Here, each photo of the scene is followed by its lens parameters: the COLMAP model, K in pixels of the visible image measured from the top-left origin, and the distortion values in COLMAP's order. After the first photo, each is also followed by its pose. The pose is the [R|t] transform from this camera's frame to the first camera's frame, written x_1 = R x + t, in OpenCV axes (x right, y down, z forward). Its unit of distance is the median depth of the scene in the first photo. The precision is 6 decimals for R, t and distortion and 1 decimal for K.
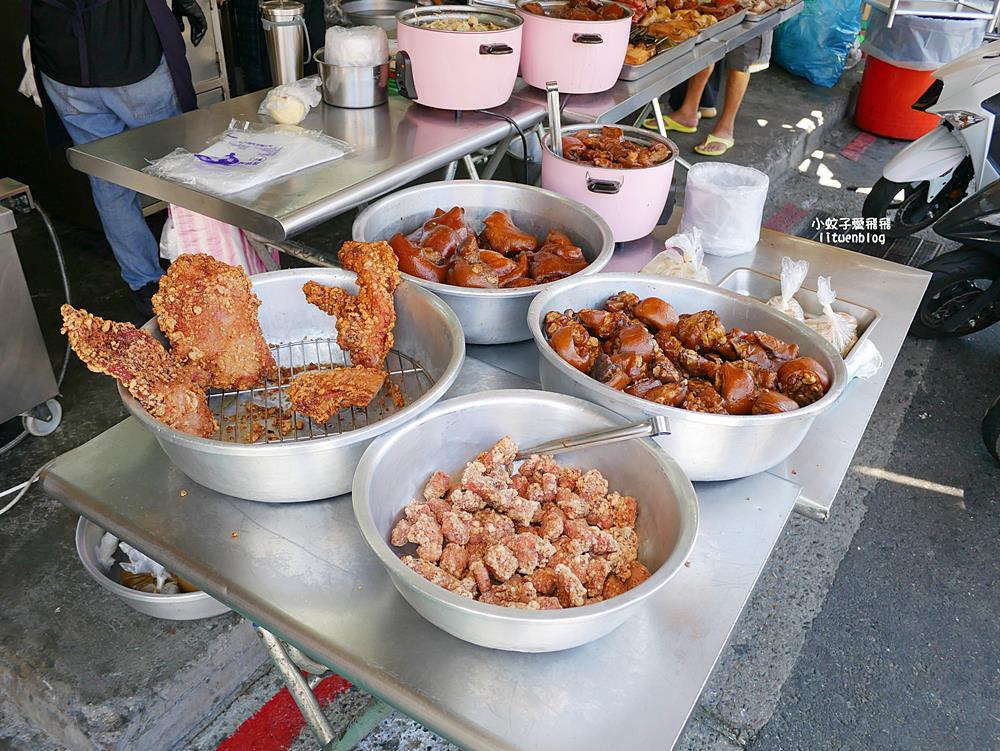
lens RADIAL K [[859.1, 0, 500.0], [0, 859.1, 375.5], [0, 0, 1]] dist [-0.073186, 0.071612]
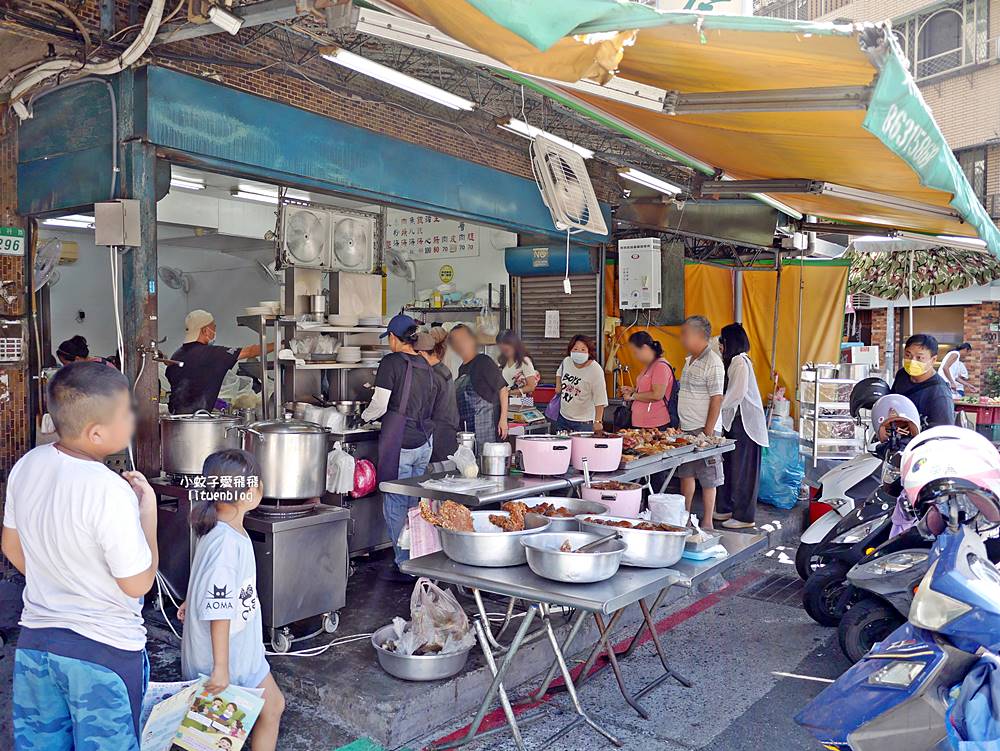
lens RADIAL K [[859.1, 0, 500.0], [0, 859.1, 375.5], [0, 0, 1]] dist [-0.073186, 0.071612]
pose [[0.997604, -0.021481, -0.065768, -0.010015], [-0.016861, 0.846436, -0.532224, 0.631490], [0.067101, 0.532057, 0.844045, -0.976560]]
